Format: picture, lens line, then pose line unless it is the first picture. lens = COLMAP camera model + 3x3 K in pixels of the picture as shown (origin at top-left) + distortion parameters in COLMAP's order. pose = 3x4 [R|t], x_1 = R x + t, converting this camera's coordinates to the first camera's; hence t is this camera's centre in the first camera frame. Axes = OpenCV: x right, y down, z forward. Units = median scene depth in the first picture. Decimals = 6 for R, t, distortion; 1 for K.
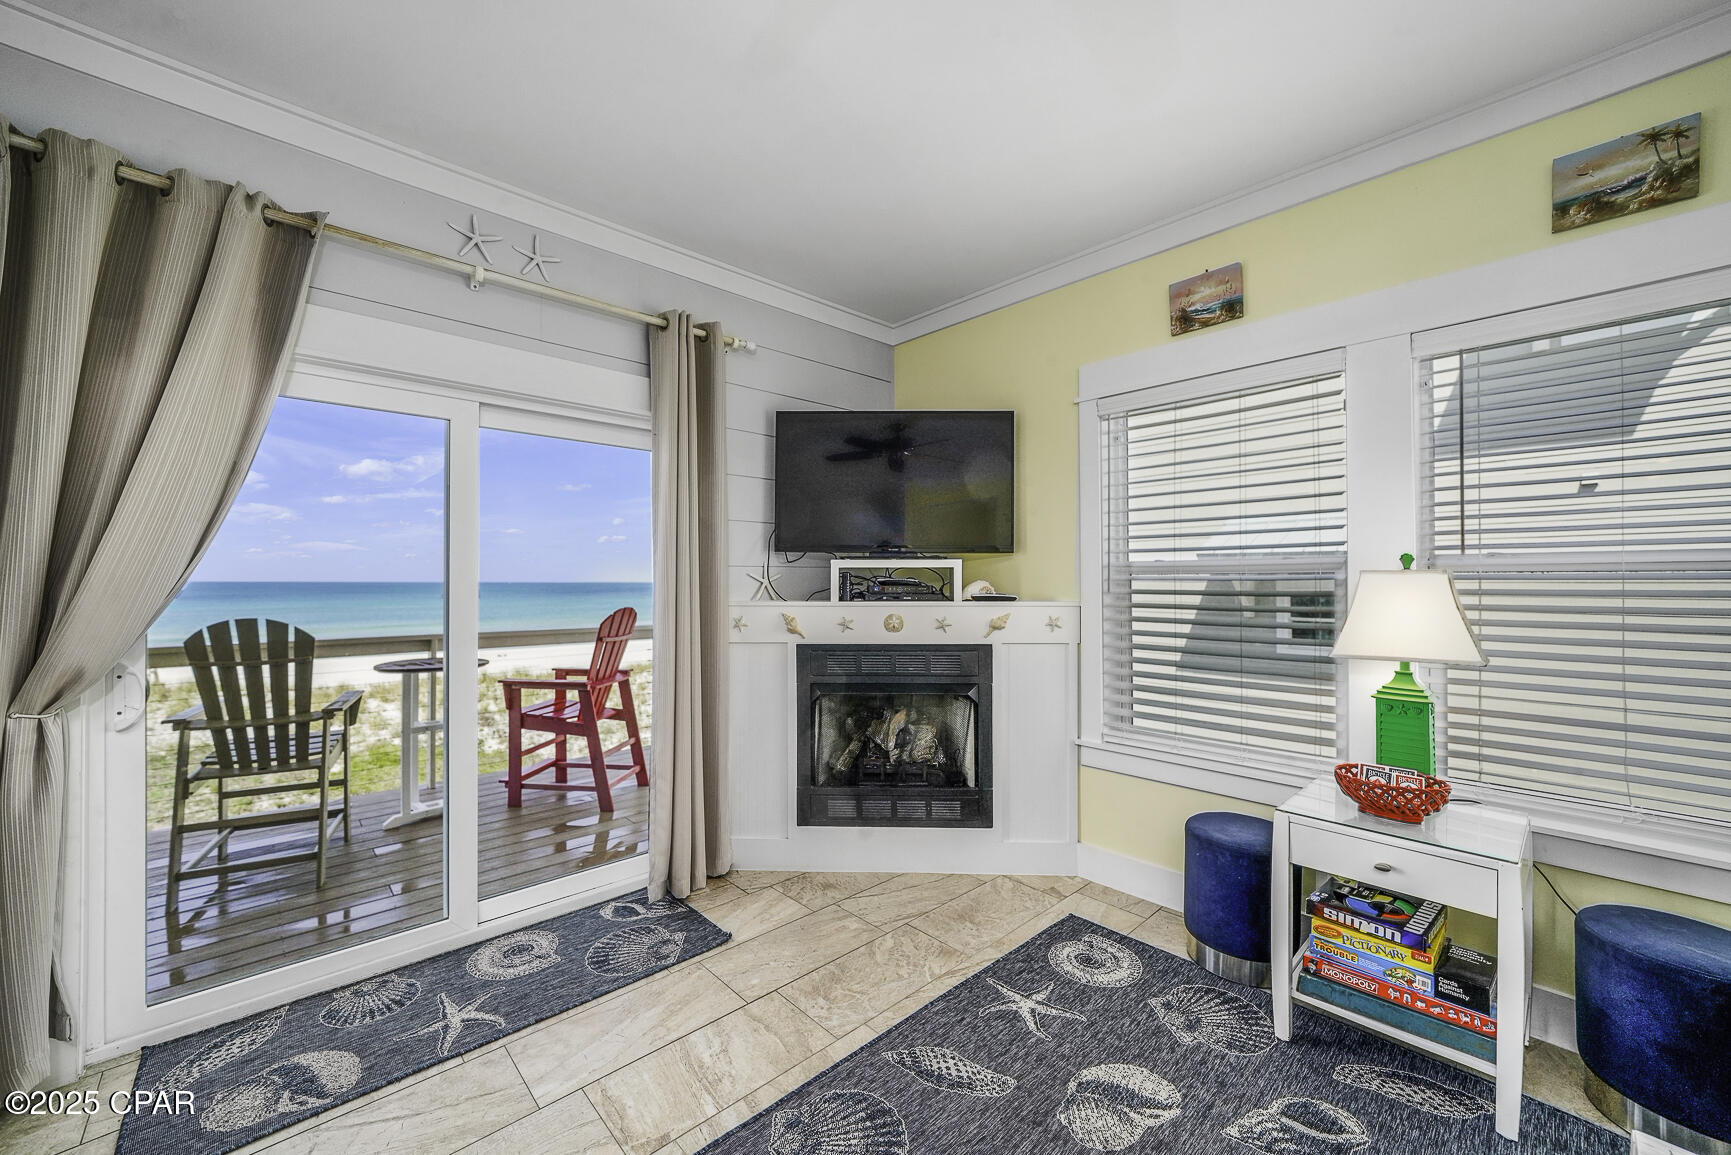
lens RADIAL K [[671.1, 0, 849.6], [0, 671.1, 577.9], [0, 0, 1]] dist [-0.008932, 0.000211]
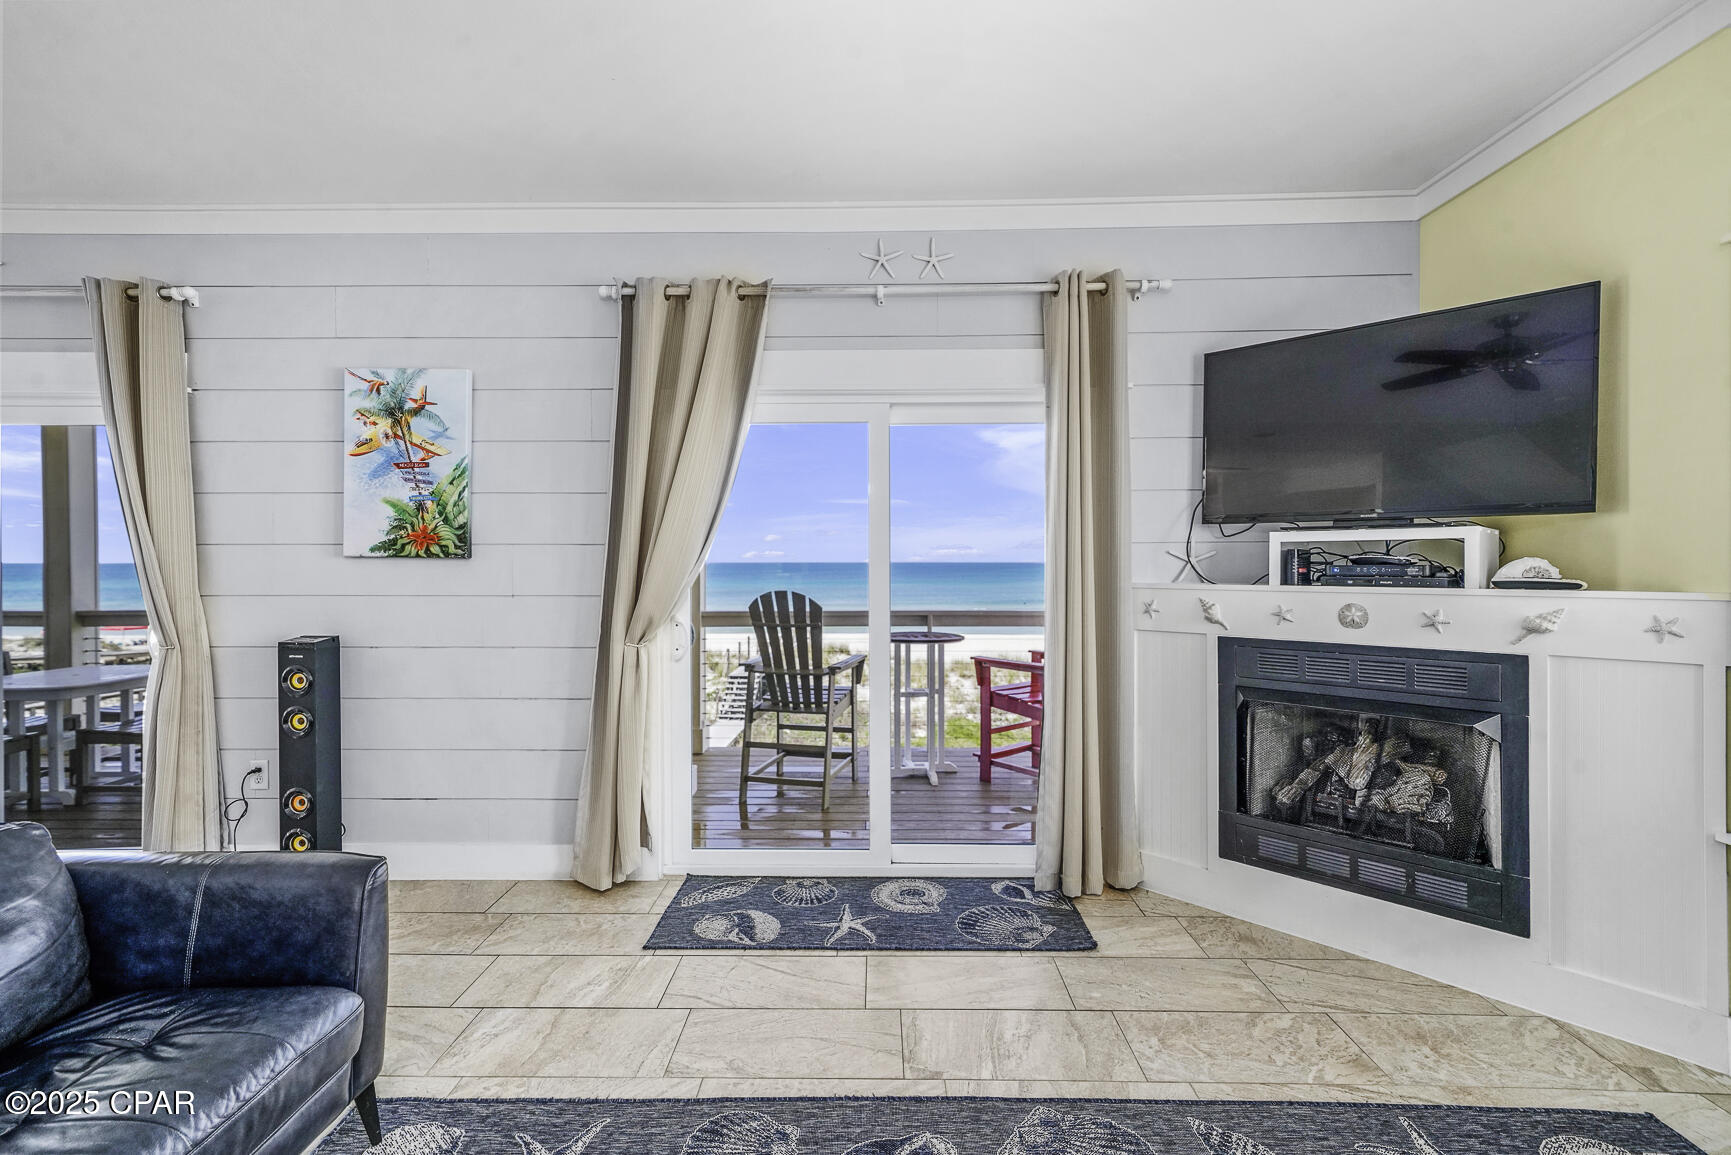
lens RADIAL K [[854.6, 0, 920.6], [0, 854.6, 572.7], [0, 0, 1]] dist [0.005670, 0.001078]
pose [[0.715995, 0.004698, -0.698090, 0.431077], [0.006495, 0.999889, 0.013390, 0.004686], [0.698075, -0.014121, 0.715885, -0.002678]]
